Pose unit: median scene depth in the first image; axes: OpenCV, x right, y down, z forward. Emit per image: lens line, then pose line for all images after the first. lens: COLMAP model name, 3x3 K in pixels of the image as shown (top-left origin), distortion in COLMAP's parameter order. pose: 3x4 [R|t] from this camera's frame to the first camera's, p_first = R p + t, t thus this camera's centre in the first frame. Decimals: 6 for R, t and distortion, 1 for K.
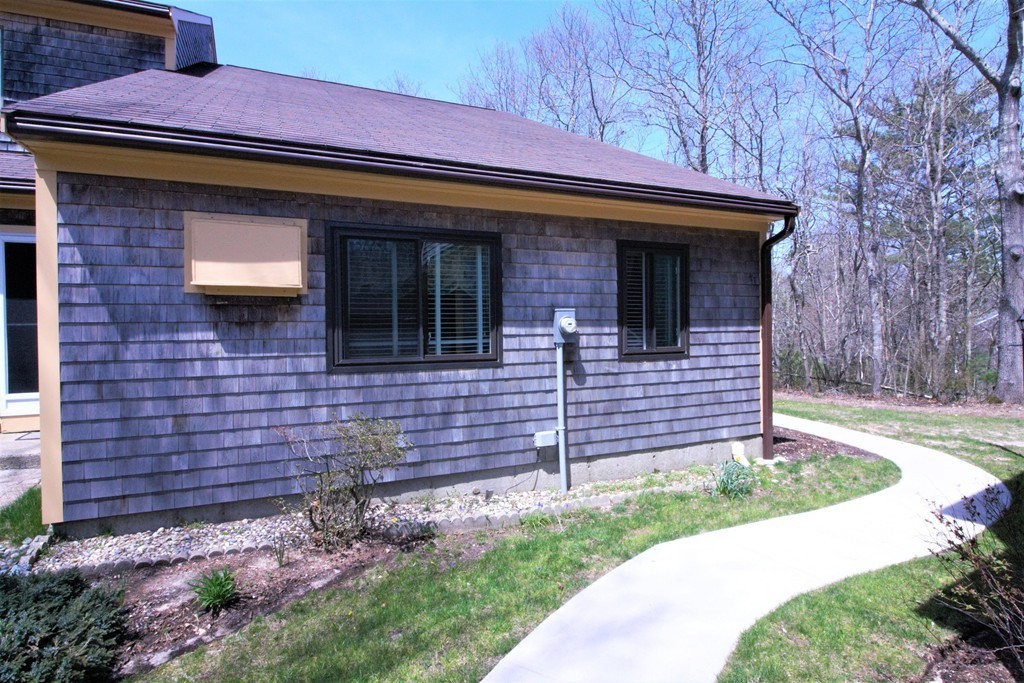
lens RADIAL K [[474.4, 0, 513.0], [0, 474.4, 342.0], [0, 0, 1]] dist [-0.004963, -0.000261]
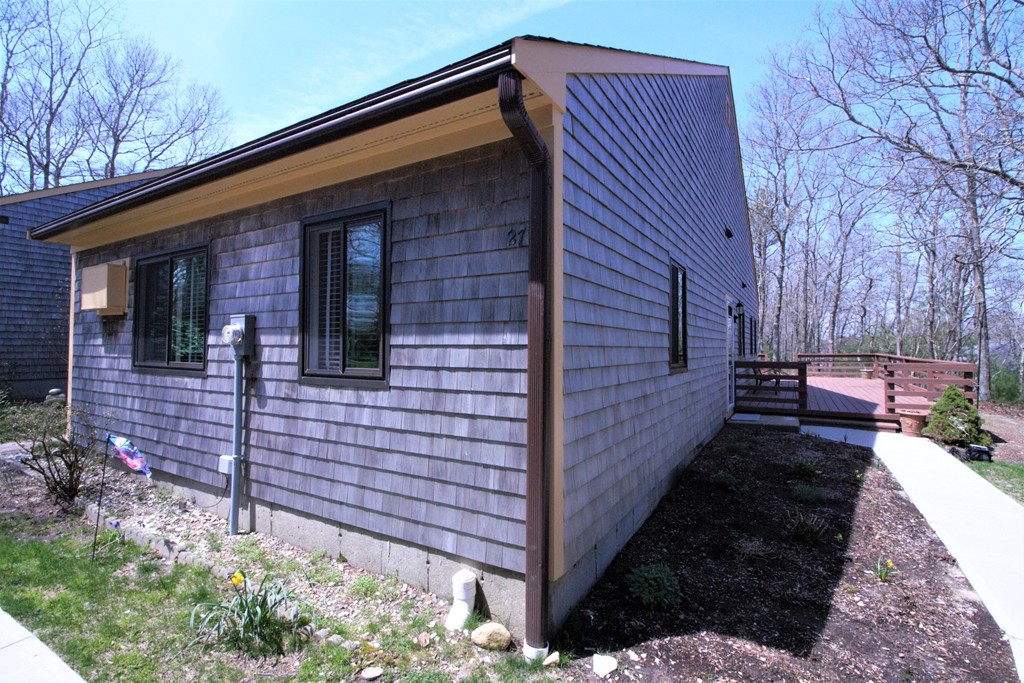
lens RADIAL K [[474.4, 0, 512.5], [0, 474.4, 335.4], [0, 0, 1]] dist [-0.004963, -0.000261]
pose [[0.605728, -0.004446, -0.795659, 0.961894], [-0.030326, 0.999129, -0.028670, -0.021566], [0.795093, 0.041495, 0.605066, 0.783525]]
